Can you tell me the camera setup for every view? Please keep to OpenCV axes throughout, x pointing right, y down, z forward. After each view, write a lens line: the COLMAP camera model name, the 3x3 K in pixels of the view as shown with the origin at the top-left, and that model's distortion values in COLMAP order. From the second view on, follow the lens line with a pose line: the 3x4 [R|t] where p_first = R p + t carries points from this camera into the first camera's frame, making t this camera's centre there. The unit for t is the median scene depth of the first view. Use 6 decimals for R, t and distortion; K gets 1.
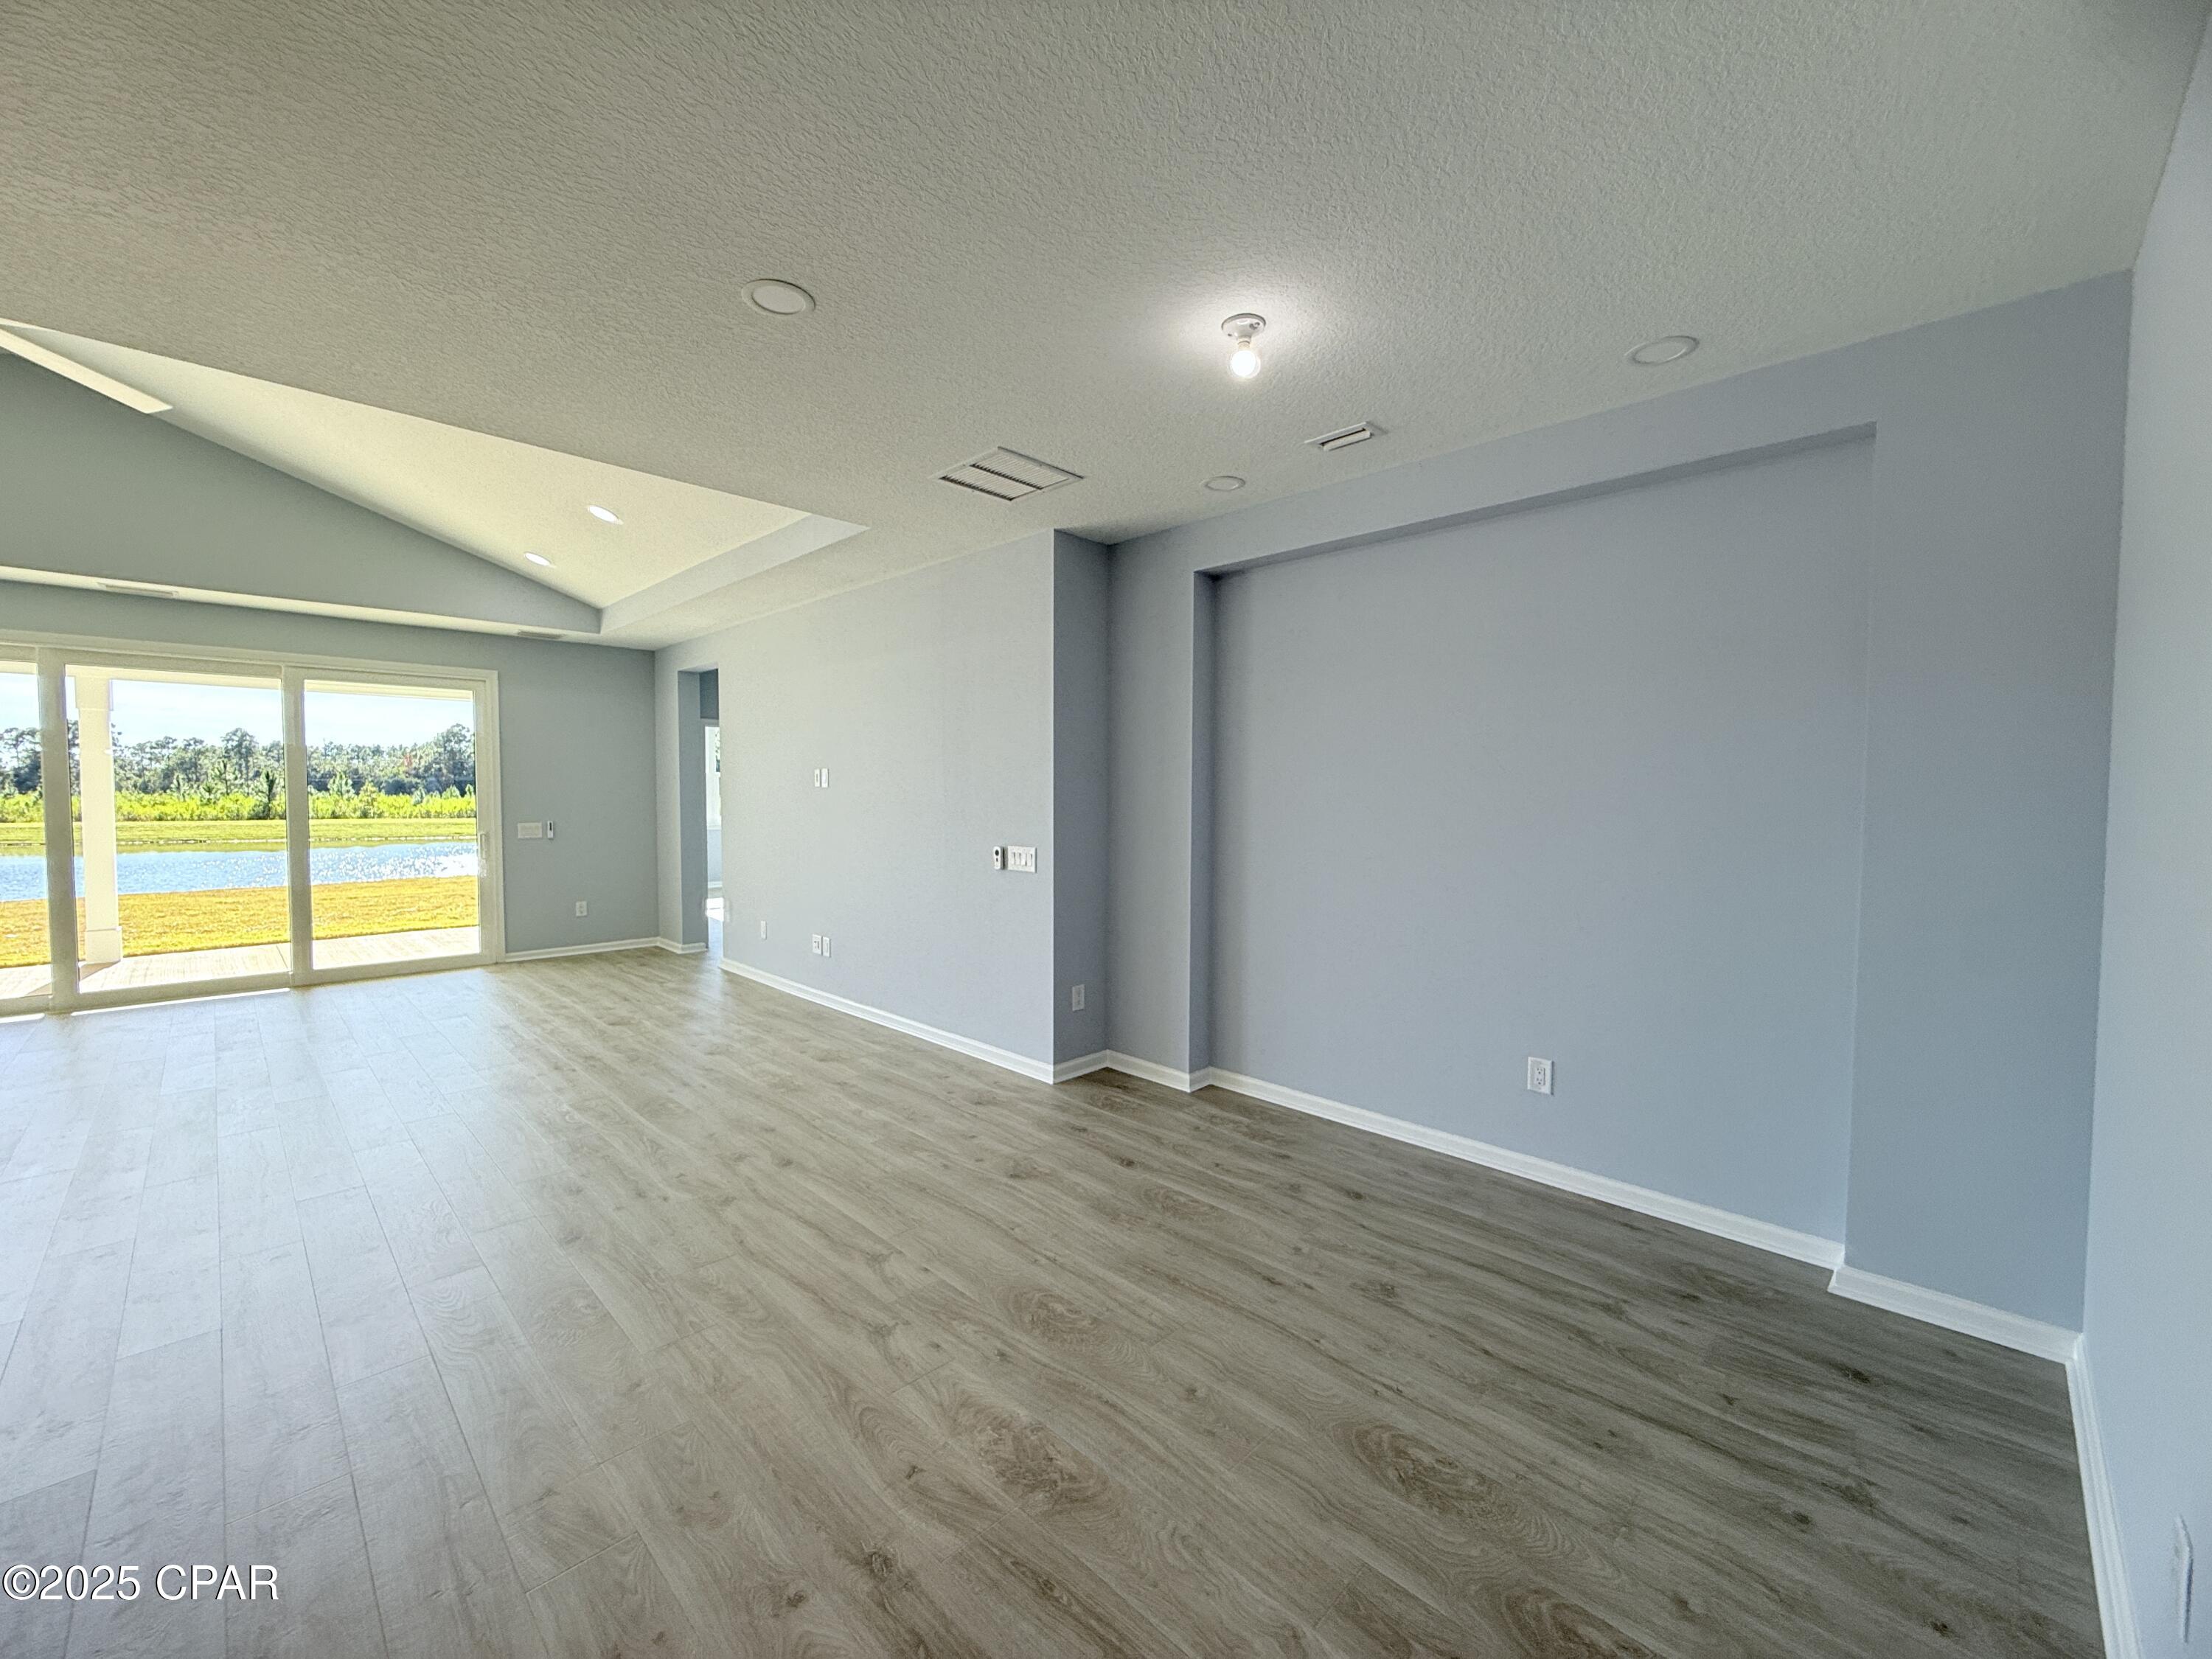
lens RADIAL K [[881.2, 0, 1102.3], [0, 881.2, 829.8], [0, 0, 1]] dist [-0.002677, 0.000577]
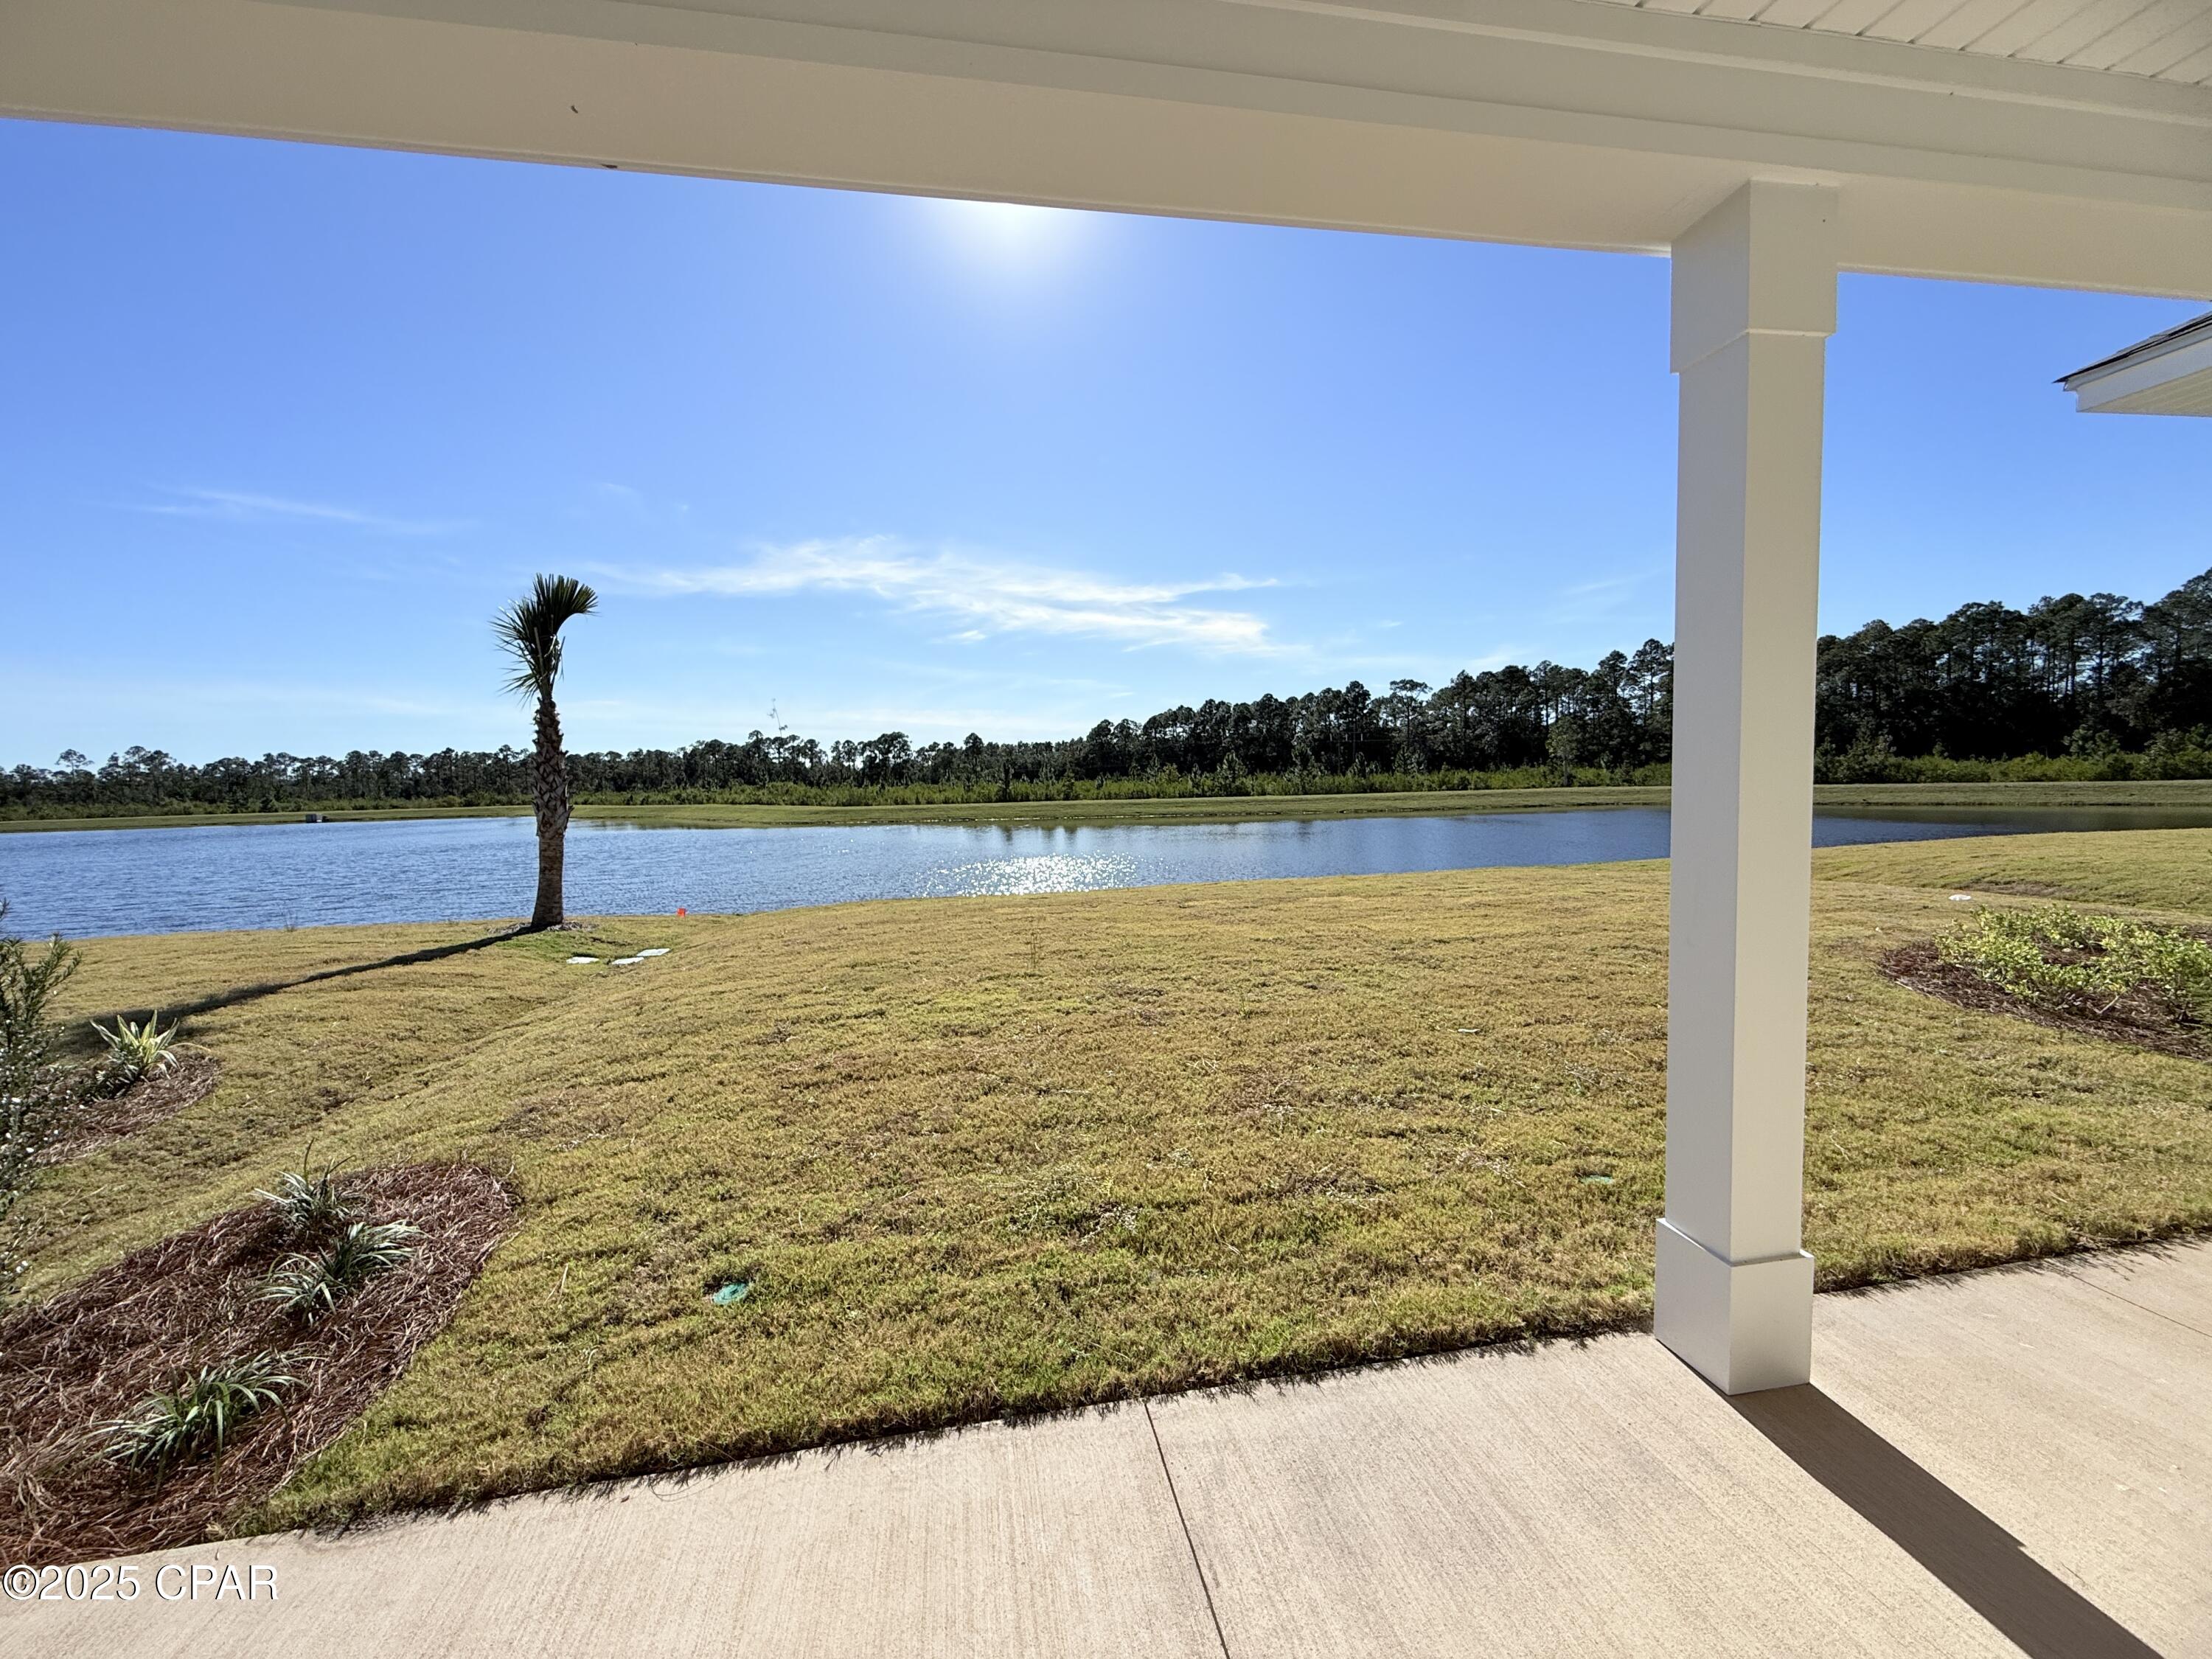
lens RADIAL K [[881.2, 0, 1107.3], [0, 881.2, 833.2], [0, 0, 1]] dist [-0.002677, 0.000577]
pose [[0.815789, 0.010472, -0.578255, -1.453574], [0.007196, 0.999575, 0.028253, -0.017894], [0.578305, -0.027209, 0.815366, 0.875522]]
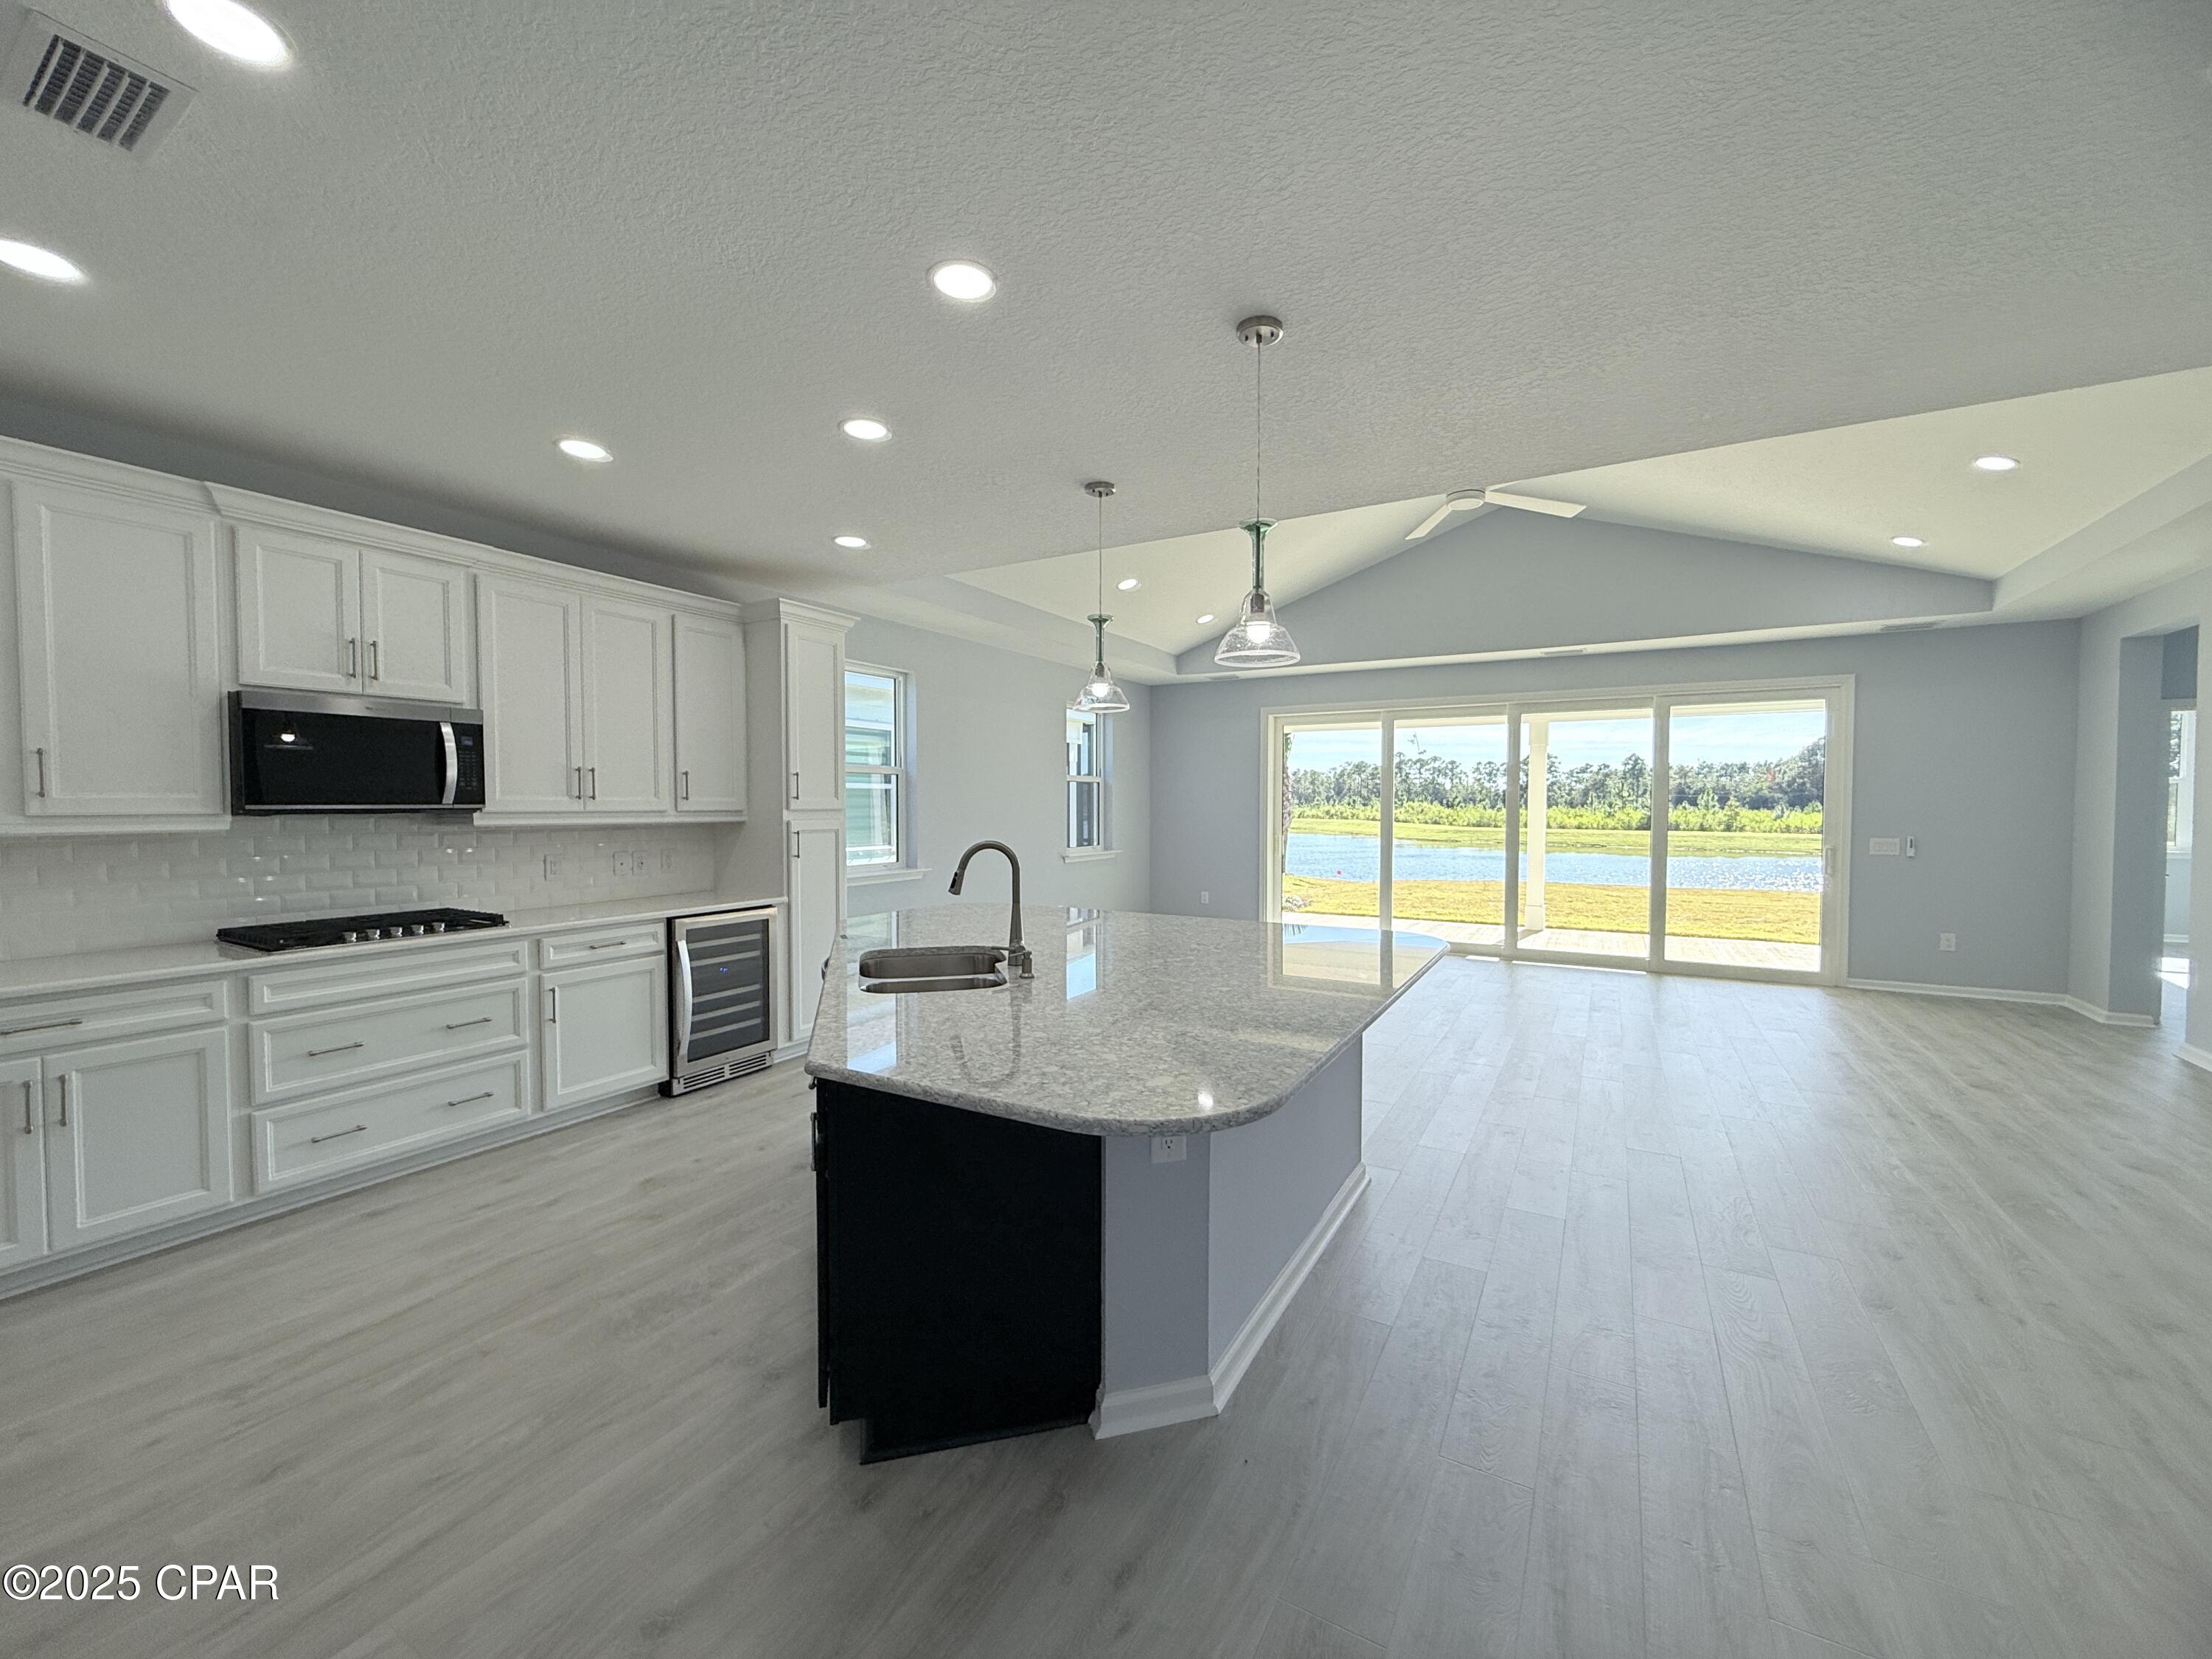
lens RADIAL K [[881.2, 0, 1105.5], [0, 881.2, 830.0], [0, 0, 1]] dist [-0.002677, 0.000577]
pose [[0.253448, 0.025000, -0.967026, 0.019032], [-0.041193, 0.999038, 0.015031, 0.003278], [0.966472, 0.036025, 0.254234, 0.002650]]
